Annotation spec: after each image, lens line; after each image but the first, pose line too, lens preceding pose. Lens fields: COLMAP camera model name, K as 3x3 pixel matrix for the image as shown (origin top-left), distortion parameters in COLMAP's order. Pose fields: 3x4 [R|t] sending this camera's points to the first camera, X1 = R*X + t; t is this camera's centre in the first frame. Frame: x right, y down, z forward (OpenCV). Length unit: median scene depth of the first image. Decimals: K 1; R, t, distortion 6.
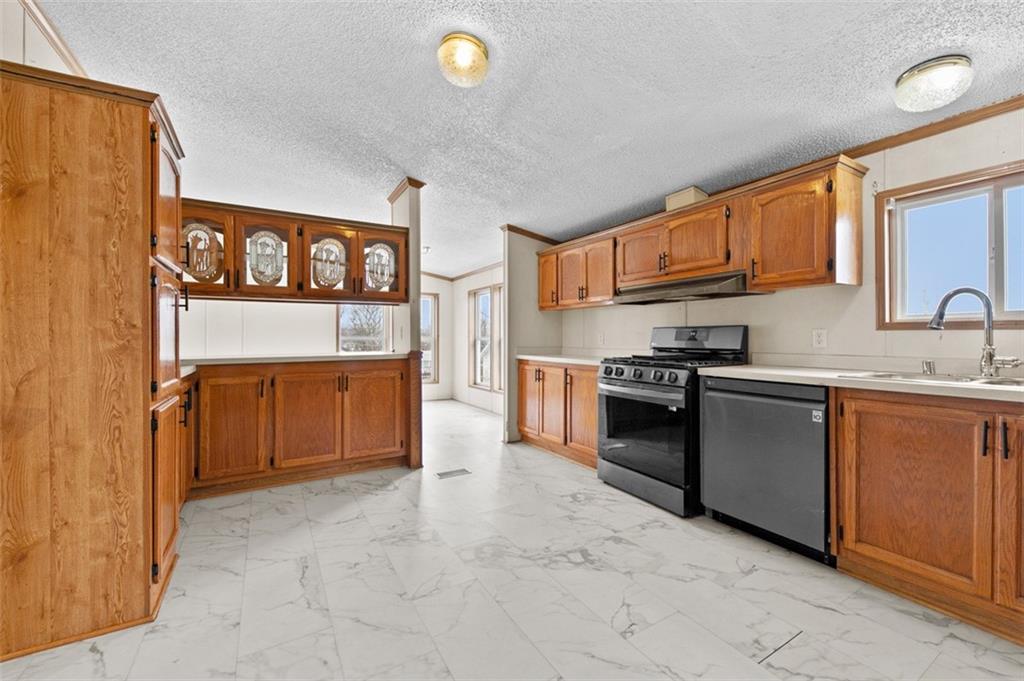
lens RADIAL K [[405.4, 0, 515.3], [0, 405.4, 336.9], [0, 0, 1]] dist [0.012095, -0.006778]
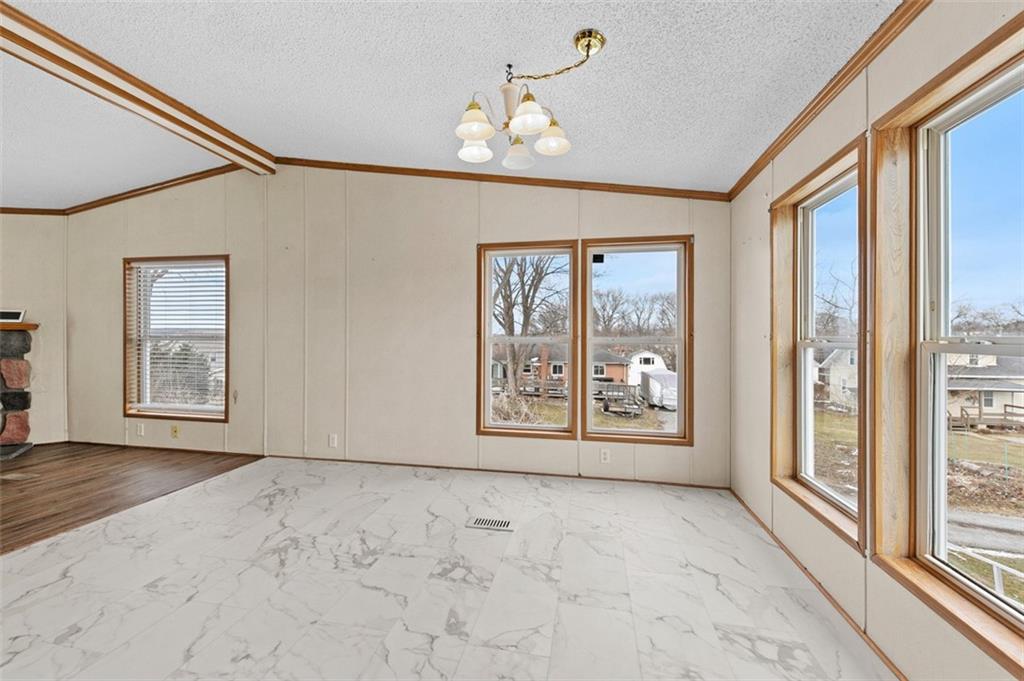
lens RADIAL K [[405.4, 0, 515.3], [0, 405.4, 336.9], [0, 0, 1]] dist [0.012095, -0.006778]
pose [[0.740237, 0.000297, -0.672345, -0.191281], [-0.001441, 0.999998, -0.001144, 0.004177], [0.672344, 0.001816, 0.740237, 2.586819]]
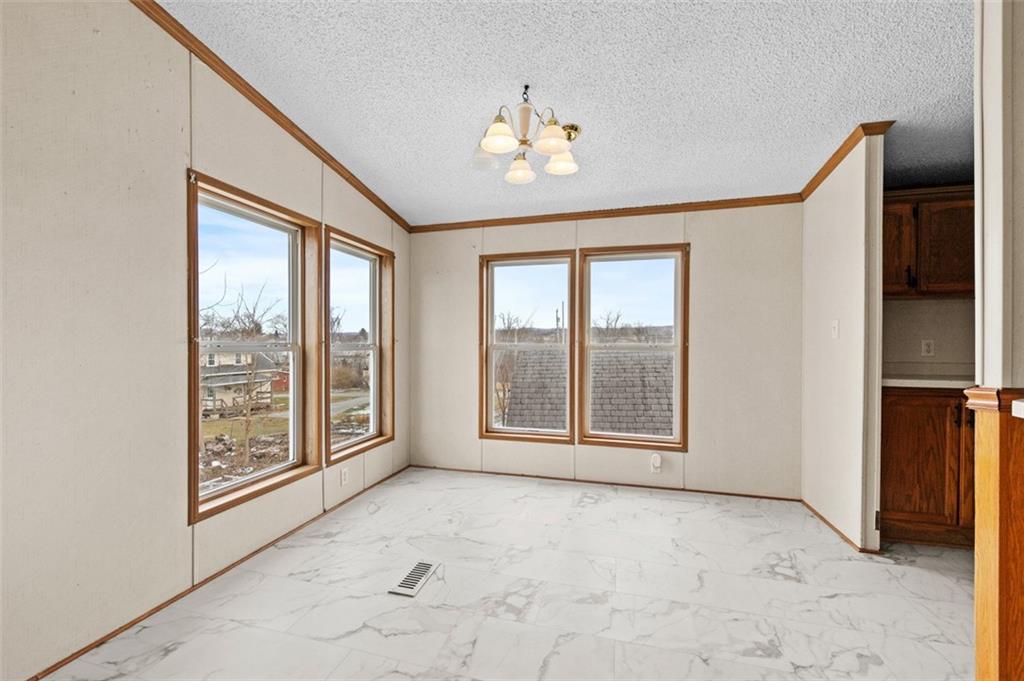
lens RADIAL K [[399.7, 0, 512.6], [0, 399.7, 344.8], [0, 0, 1]] dist [0.010589, -0.000094]
pose [[0.721201, 0.000937, 0.692725, -1.913375], [-0.004249, 0.999986, 0.003072, 0.001007], [-0.692713, -0.005159, 0.721195, 2.586475]]
